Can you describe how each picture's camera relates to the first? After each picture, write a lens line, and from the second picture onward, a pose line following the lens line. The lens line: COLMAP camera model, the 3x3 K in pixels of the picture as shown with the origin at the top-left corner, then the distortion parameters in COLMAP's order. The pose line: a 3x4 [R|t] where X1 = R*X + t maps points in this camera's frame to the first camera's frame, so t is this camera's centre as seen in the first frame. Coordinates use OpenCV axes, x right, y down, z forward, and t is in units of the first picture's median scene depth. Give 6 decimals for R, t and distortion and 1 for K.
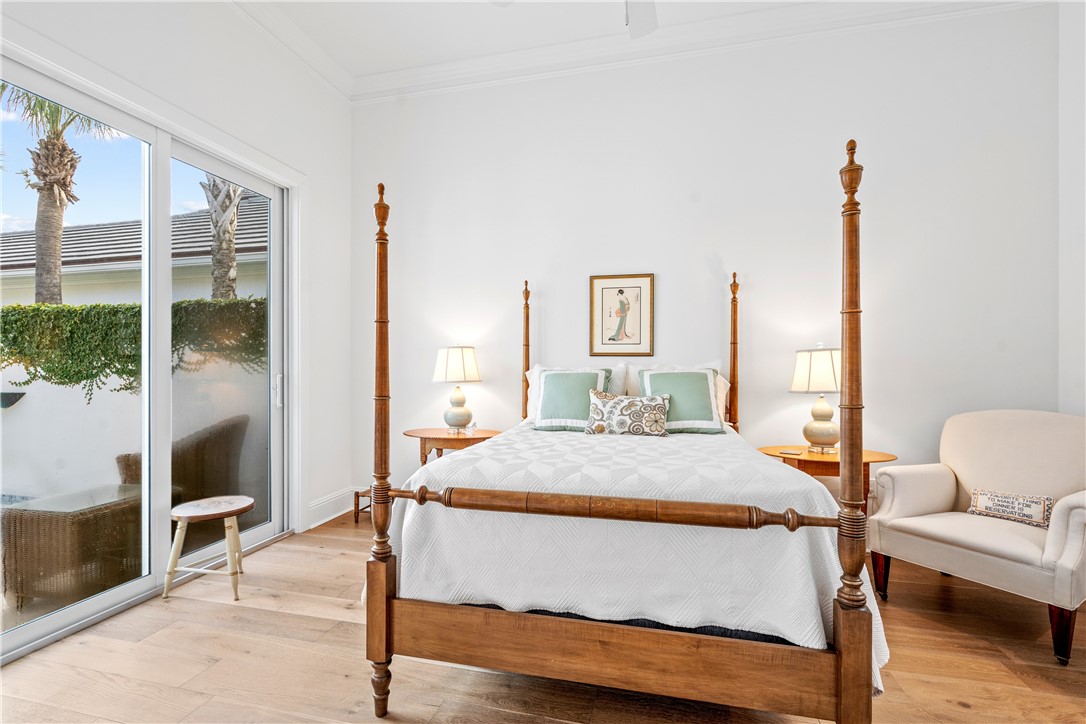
lens RADIAL K [[517.8, 0, 540.2], [0, 517.8, 363.3], [0, 0, 1]] dist [-0.002039, -0.000273]
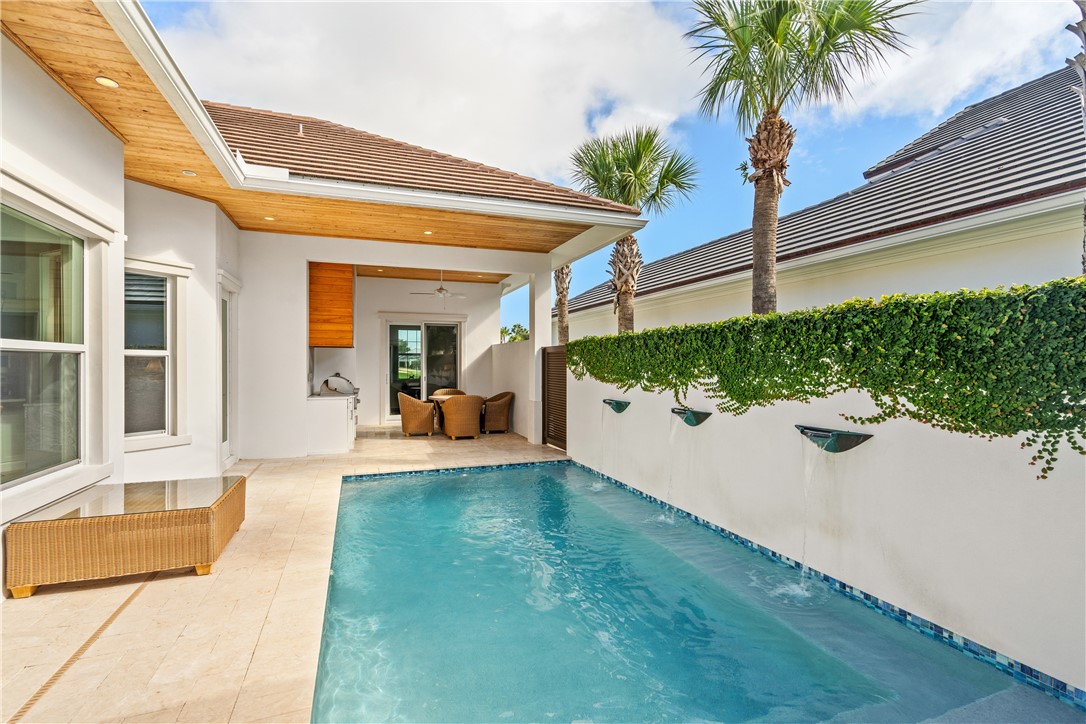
lens RADIAL K [[494.6, 0, 543.0], [0, 494.6, 362.0], [0, 0, 1]] dist [-0.001968, -0.000006]
pose [[0.572781, -0.001592, -0.819707, -0.725281], [0.002198, 0.999998, -0.000405, -0.034373], [0.819706, -0.001570, 0.572783, 0.310002]]
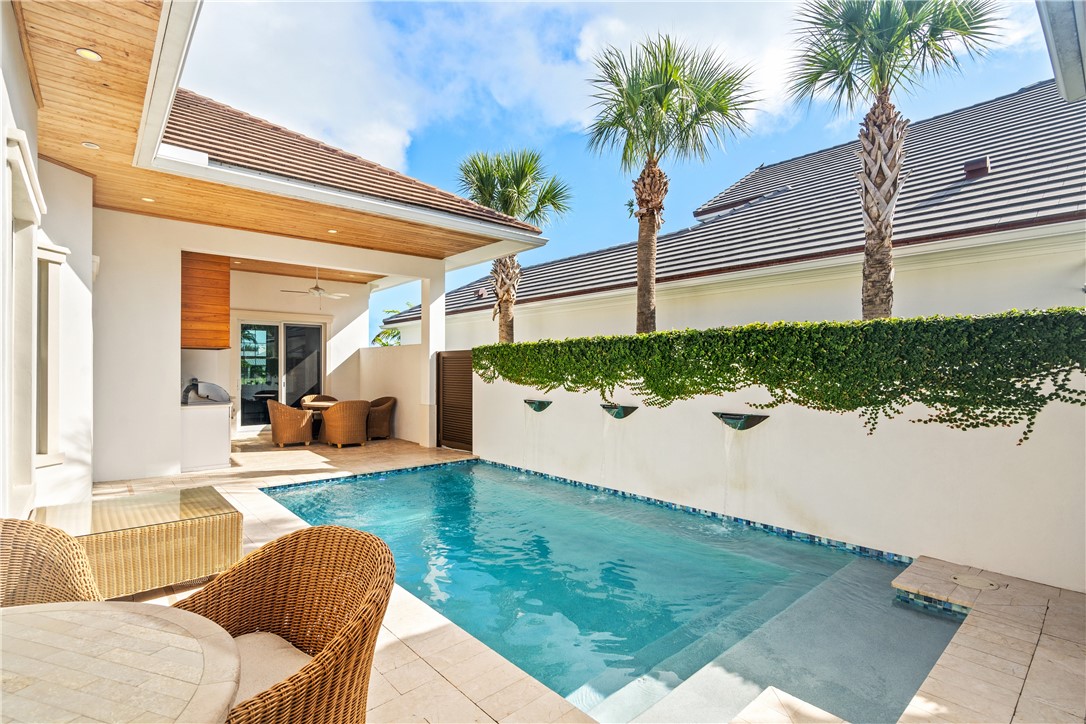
lens RADIAL K [[517.8, 0, 540.2], [0, 517.8, 363.3], [0, 0, 1]] dist [-0.002039, -0.000273]
pose [[0.826365, -0.003829, -0.563121, -0.805895], [0.000410, 0.999981, -0.006197, -0.033644], [0.563134, 0.004890, 0.826351, -0.022969]]
